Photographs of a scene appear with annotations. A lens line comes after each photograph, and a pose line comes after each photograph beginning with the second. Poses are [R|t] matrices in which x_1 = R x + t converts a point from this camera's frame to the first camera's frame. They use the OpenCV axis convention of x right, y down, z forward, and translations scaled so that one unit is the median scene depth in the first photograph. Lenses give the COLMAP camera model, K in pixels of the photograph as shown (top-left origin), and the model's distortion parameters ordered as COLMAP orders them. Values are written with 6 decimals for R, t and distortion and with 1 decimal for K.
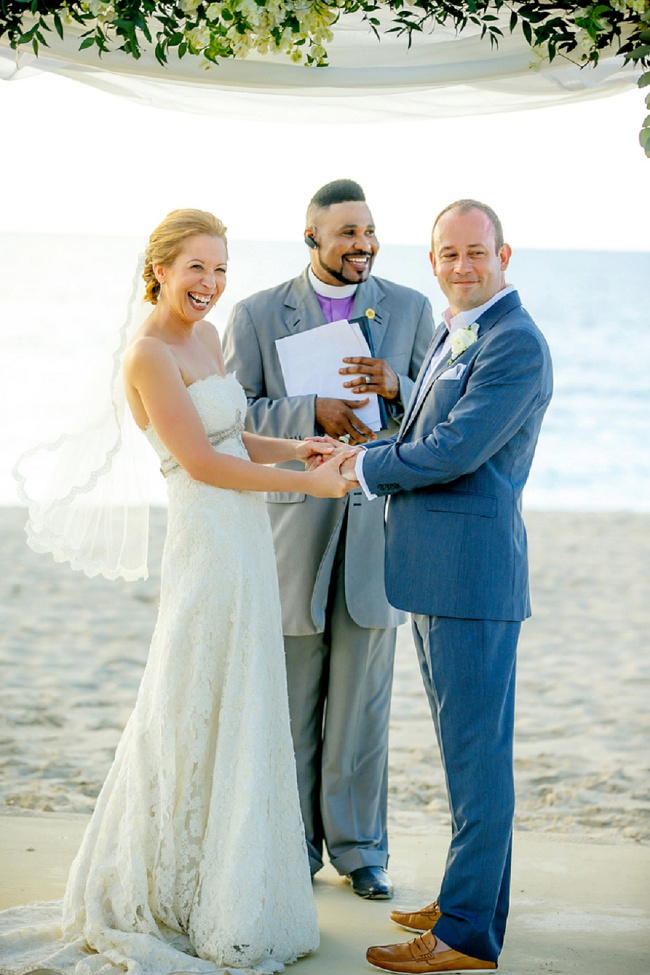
lens RADIAL K [[3491.4, 0, 328.8], [0, 3491.4, 494.4], [0, 0, 1]] dist [0.394298, 0.000000]
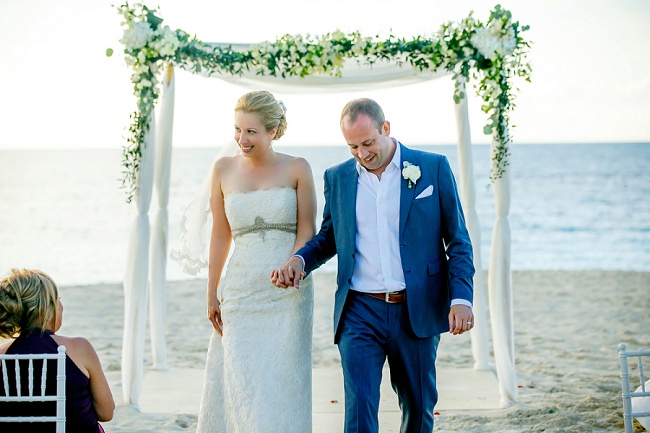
lens RADIAL K [[1927.9, 0, 322.9], [0, 1927.9, 217.5], [0, 0, 1]] dist [-0.012684, 0.000000]
pose [[0.998480, -0.044199, 0.032927, -0.072658], [0.045337, 0.998371, -0.034634, 0.045090], [-0.031343, 0.036074, 0.998857, -0.556165]]
